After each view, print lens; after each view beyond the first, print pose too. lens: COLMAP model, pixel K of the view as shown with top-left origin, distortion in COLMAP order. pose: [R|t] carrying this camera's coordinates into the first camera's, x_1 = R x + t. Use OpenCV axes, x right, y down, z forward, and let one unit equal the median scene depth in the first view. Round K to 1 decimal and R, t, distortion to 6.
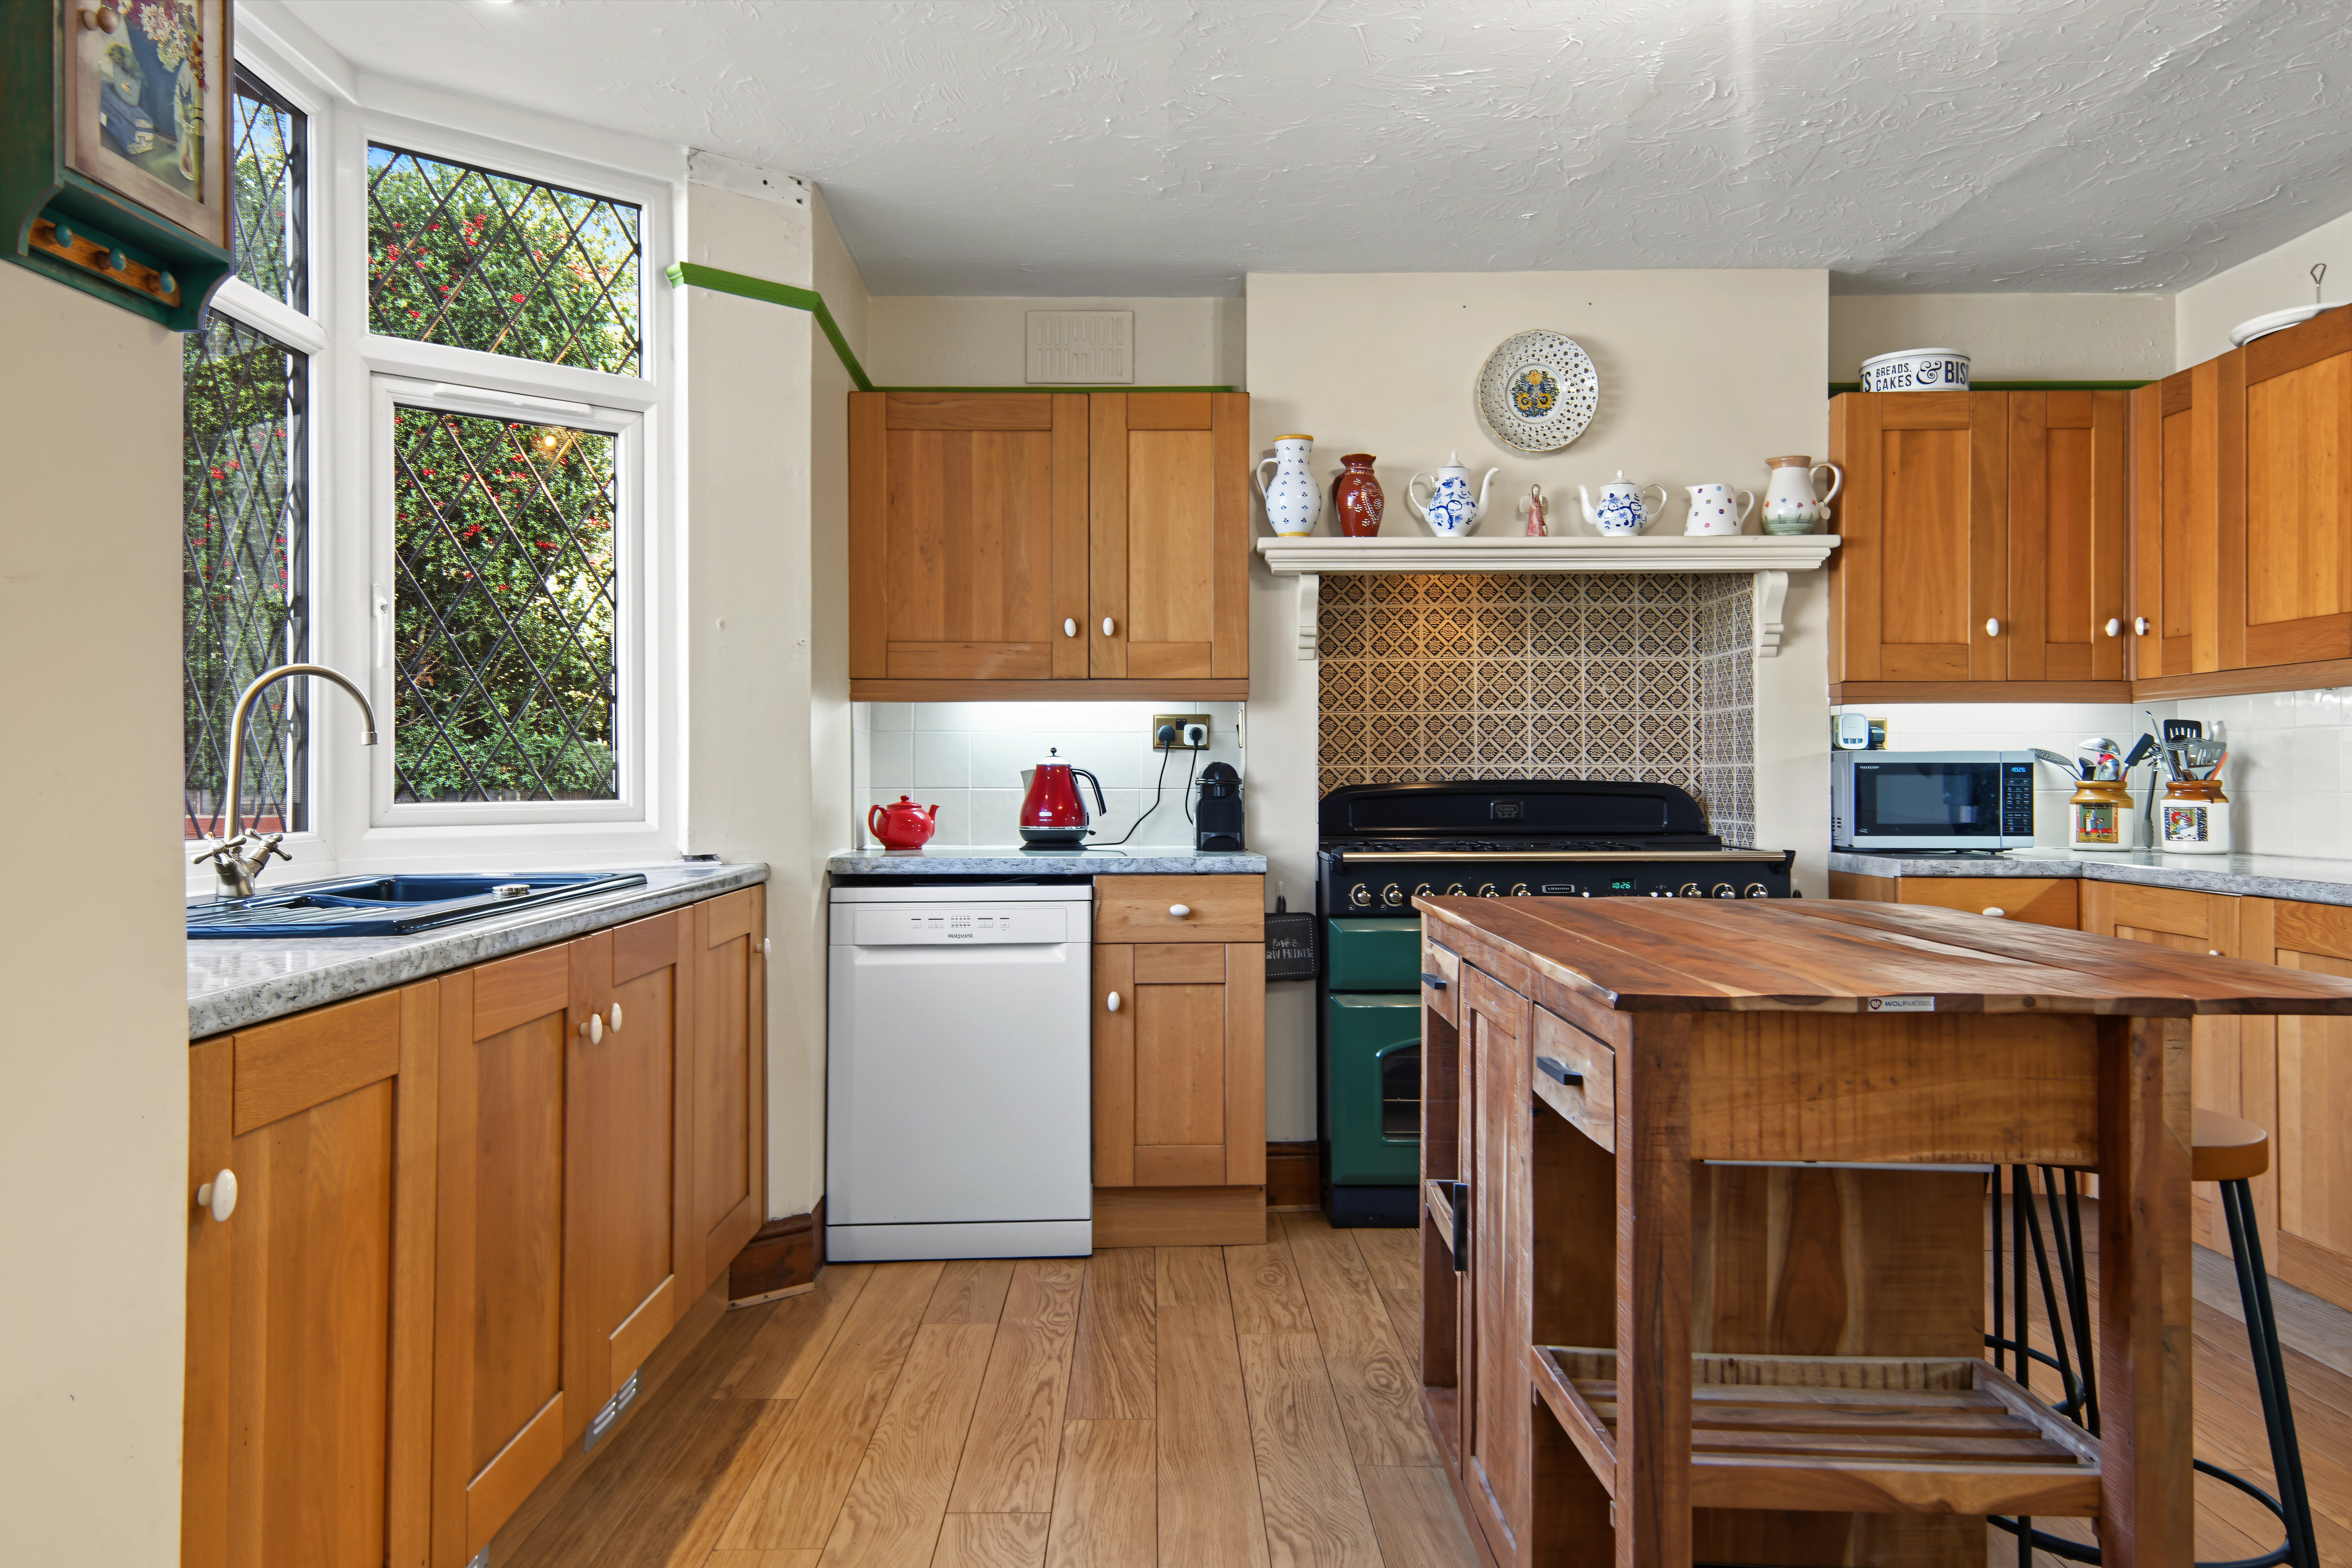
lens RADIAL K [[1594.6, 0, 1138.8], [0, 1594.6, 765.8], [0, 0, 1]] dist [0.072187, -0.042055]
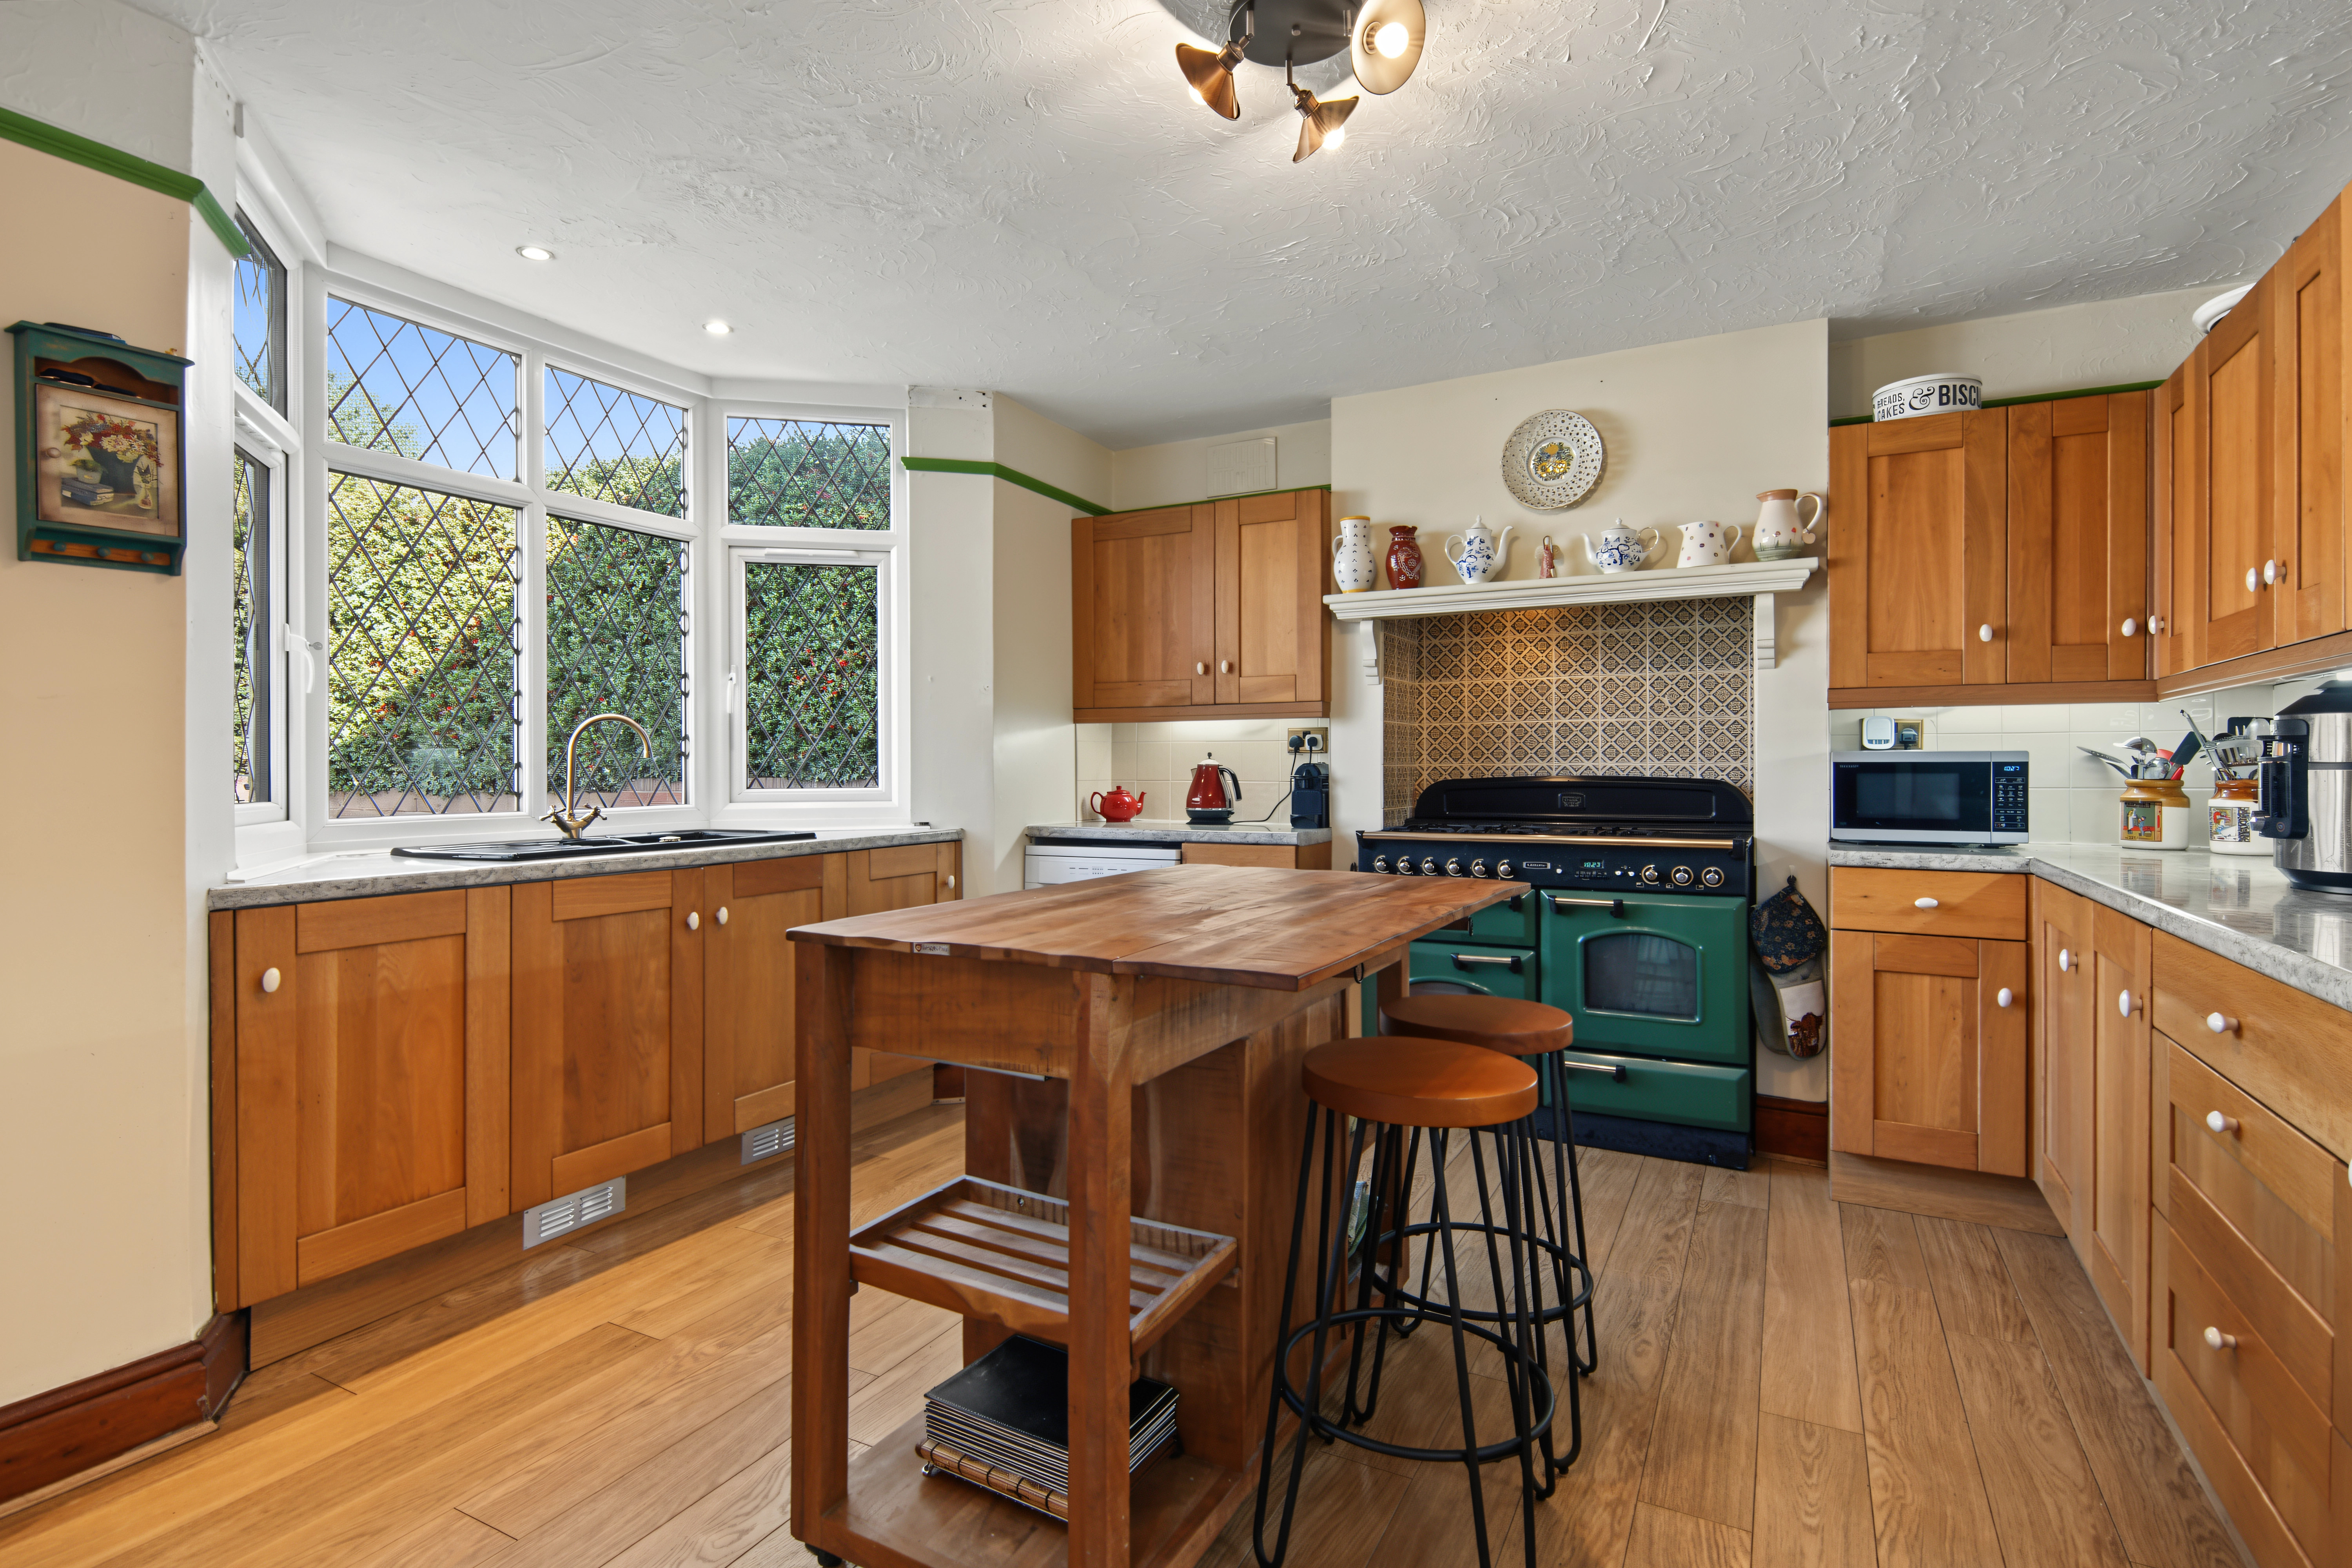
lens RADIAL K [[1131.4, 0, 1142.8], [0, 1131.4, 777.1], [0, 0, 1]] dist [0.014426, -0.013181]
pose [[0.877136, 0.003754, -0.480227, 0.397829], [0.003212, 0.999901, 0.013683, -0.003683], [0.480231, -0.013544, 0.877038, 0.088977]]
